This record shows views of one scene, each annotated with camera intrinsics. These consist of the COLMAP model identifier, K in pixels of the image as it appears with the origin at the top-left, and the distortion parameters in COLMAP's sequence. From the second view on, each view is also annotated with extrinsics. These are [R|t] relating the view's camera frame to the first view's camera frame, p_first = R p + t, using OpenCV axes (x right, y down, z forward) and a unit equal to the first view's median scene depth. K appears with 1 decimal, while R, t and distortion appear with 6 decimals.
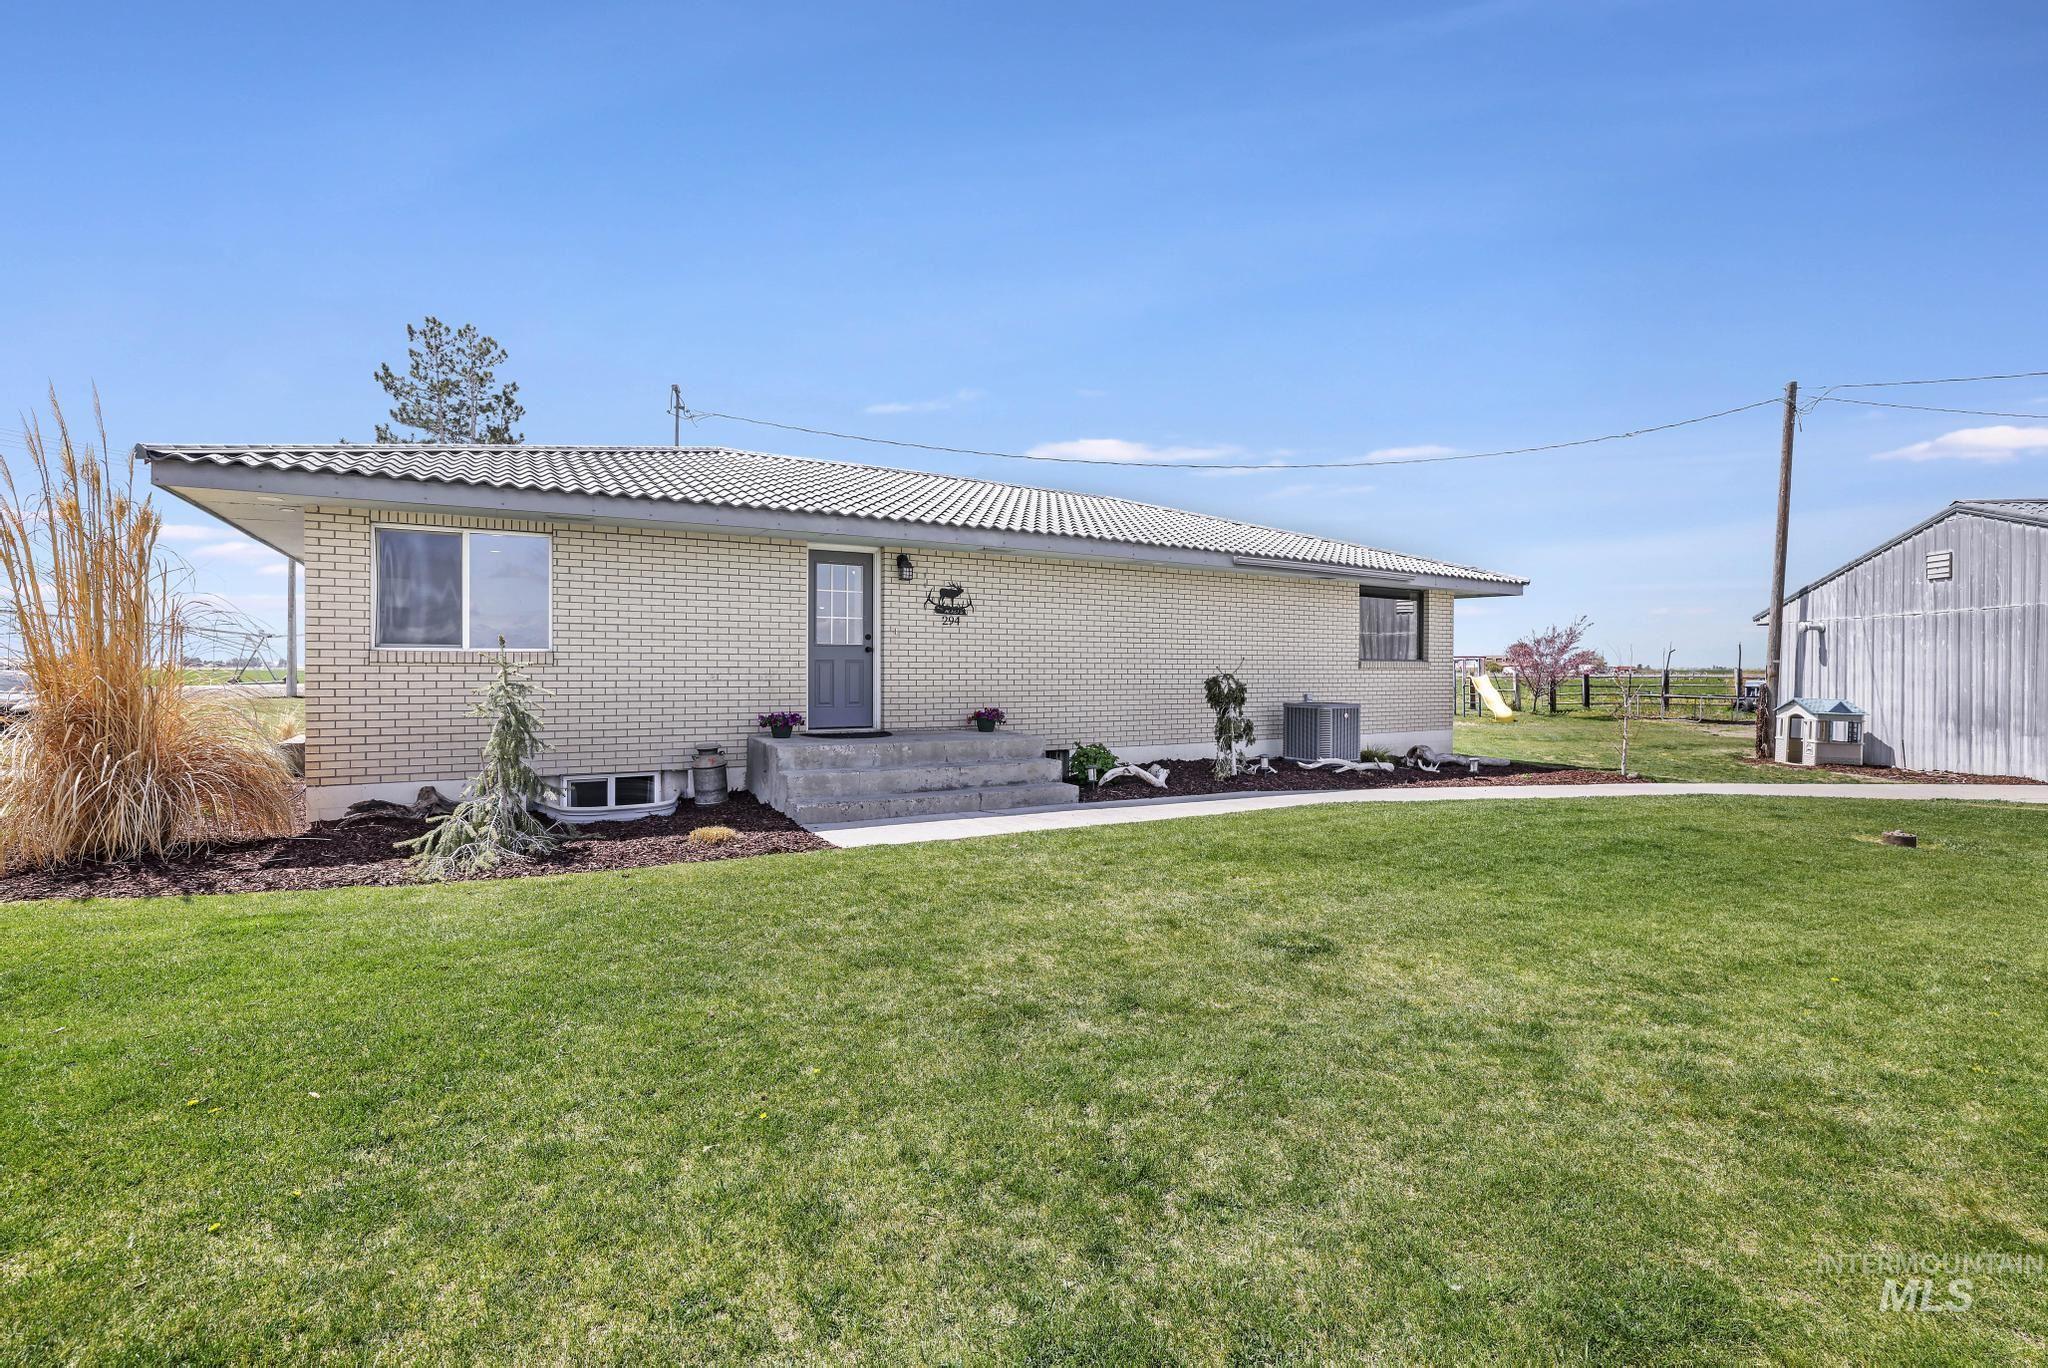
lens RADIAL K [[879.1, 0, 1012.1], [0, 879.1, 672.8], [0, 0, 1]] dist [0.000147, 0.000112]
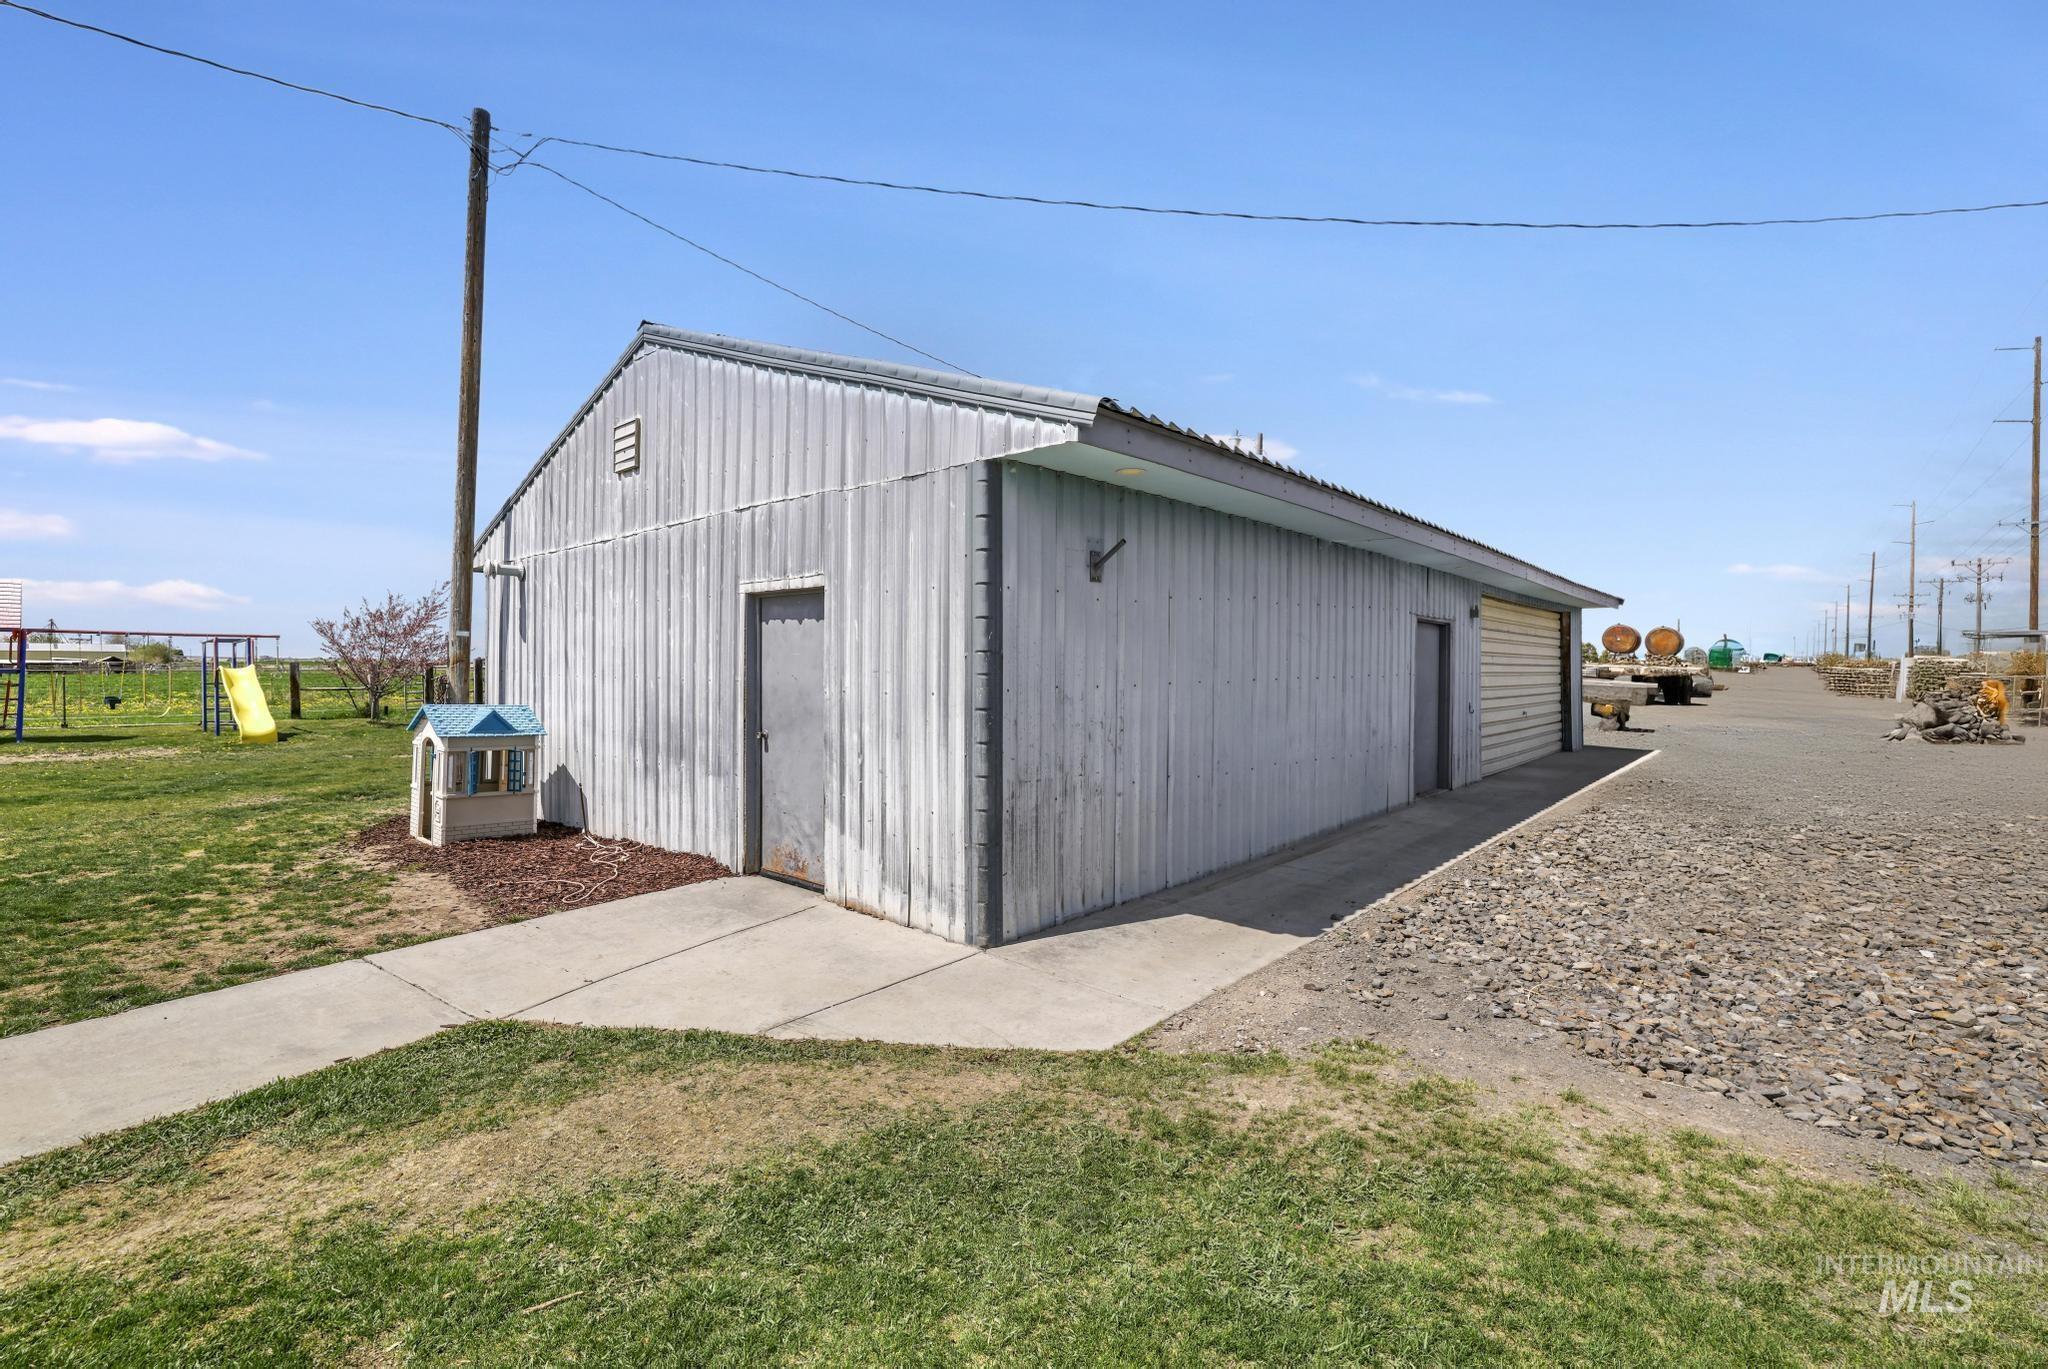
lens RADIAL K [[879.1, 0, 1012.1], [0, 879.1, 673.3], [0, 0, 1]] dist [0.000147, 0.000112]
pose [[0.564363, -0.000161, 0.825527, 0.668564], [-0.002152, 0.999996, 0.001667, 0.009587], [-0.825524, -0.002718, 0.564360, 0.460085]]
